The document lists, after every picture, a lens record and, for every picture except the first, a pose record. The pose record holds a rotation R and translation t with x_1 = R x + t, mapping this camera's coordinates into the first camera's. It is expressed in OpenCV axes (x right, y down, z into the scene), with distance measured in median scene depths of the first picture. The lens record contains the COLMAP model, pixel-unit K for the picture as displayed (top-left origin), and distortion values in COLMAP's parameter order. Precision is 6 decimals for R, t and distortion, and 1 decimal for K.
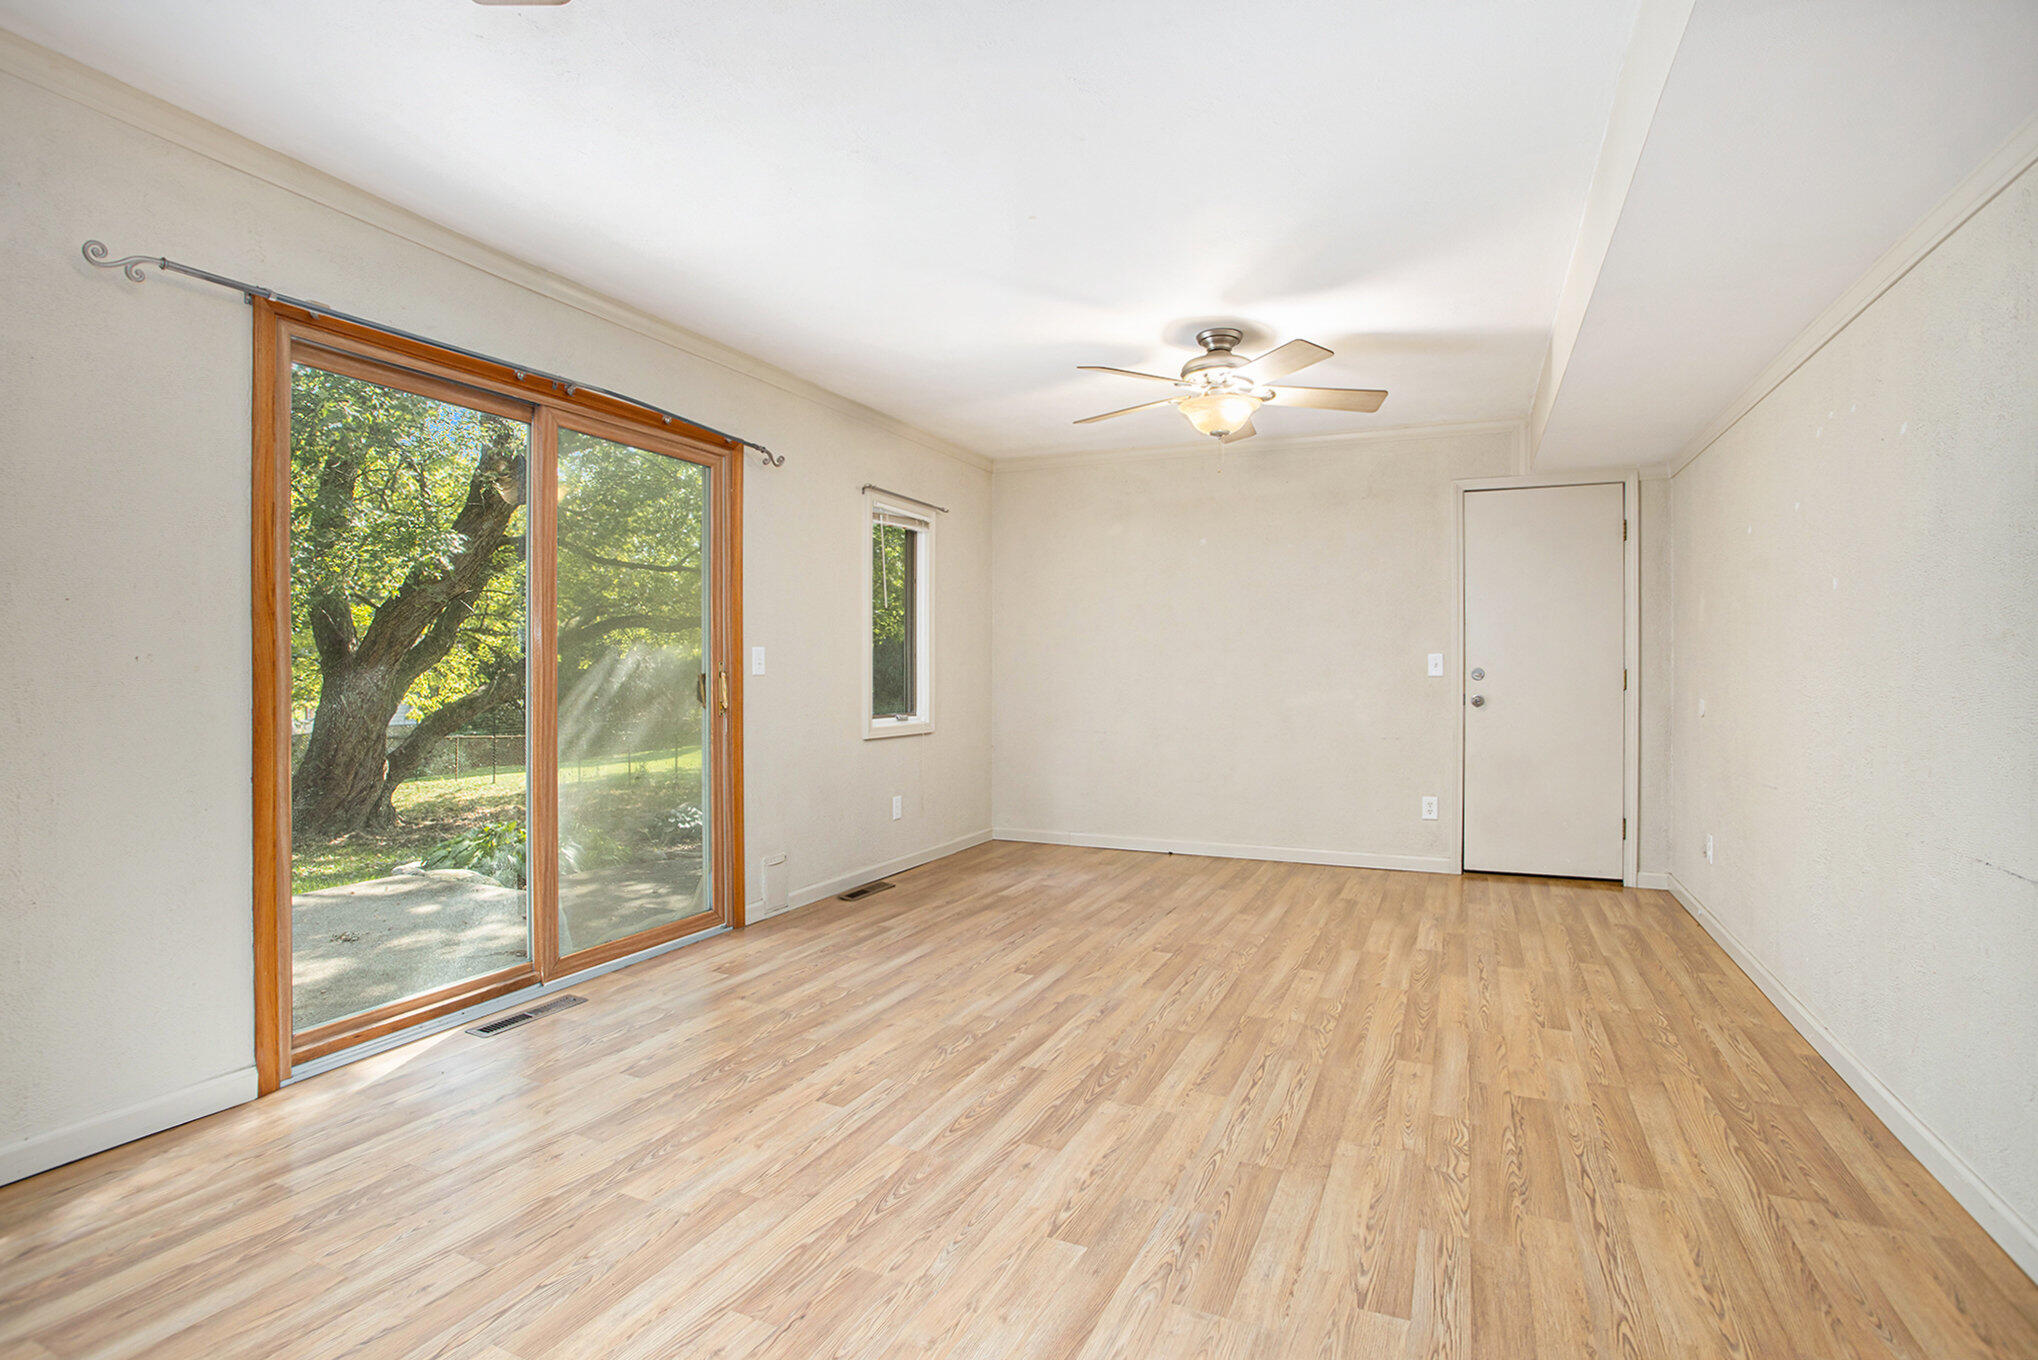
lens RADIAL K [[1002.1, 0, 999.3], [0, 1002.1, 662.1], [0, 0, 1]] dist [-0.074628, 0.033897]
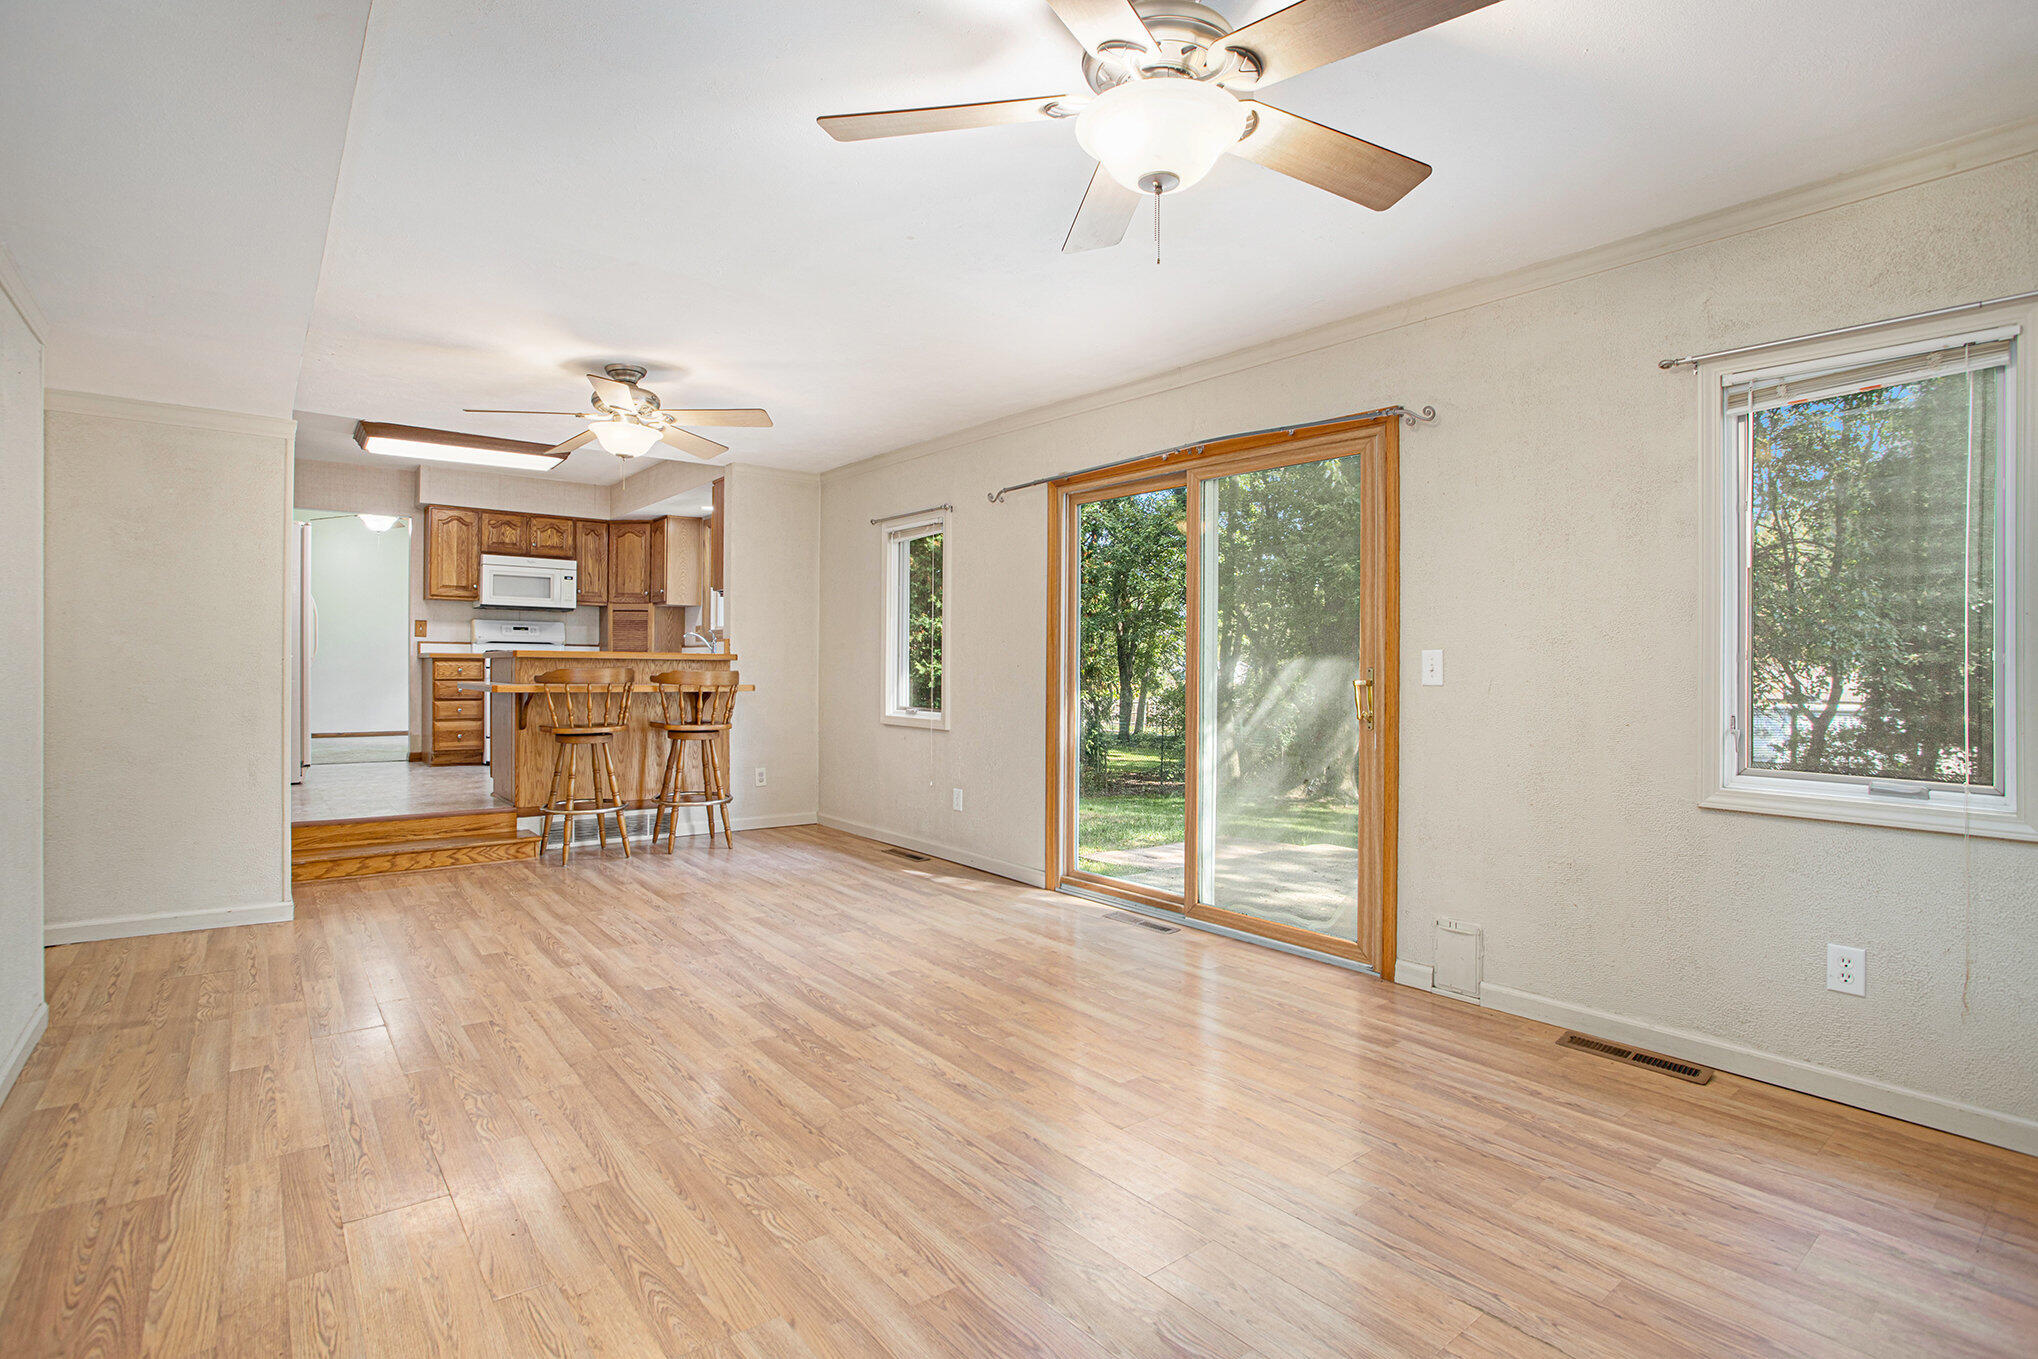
lens RADIAL K [[980.8, 0, 1015.7], [0, 980.8, 680.7], [0, 0, 1]] dist [-0.073346, 0.030304]
pose [[-0.435006, 0.005913, -0.900408, 0.858643], [-0.007103, 0.999925, 0.009999, 0.005620], [0.900400, 0.010745, -0.434931, 1.472985]]
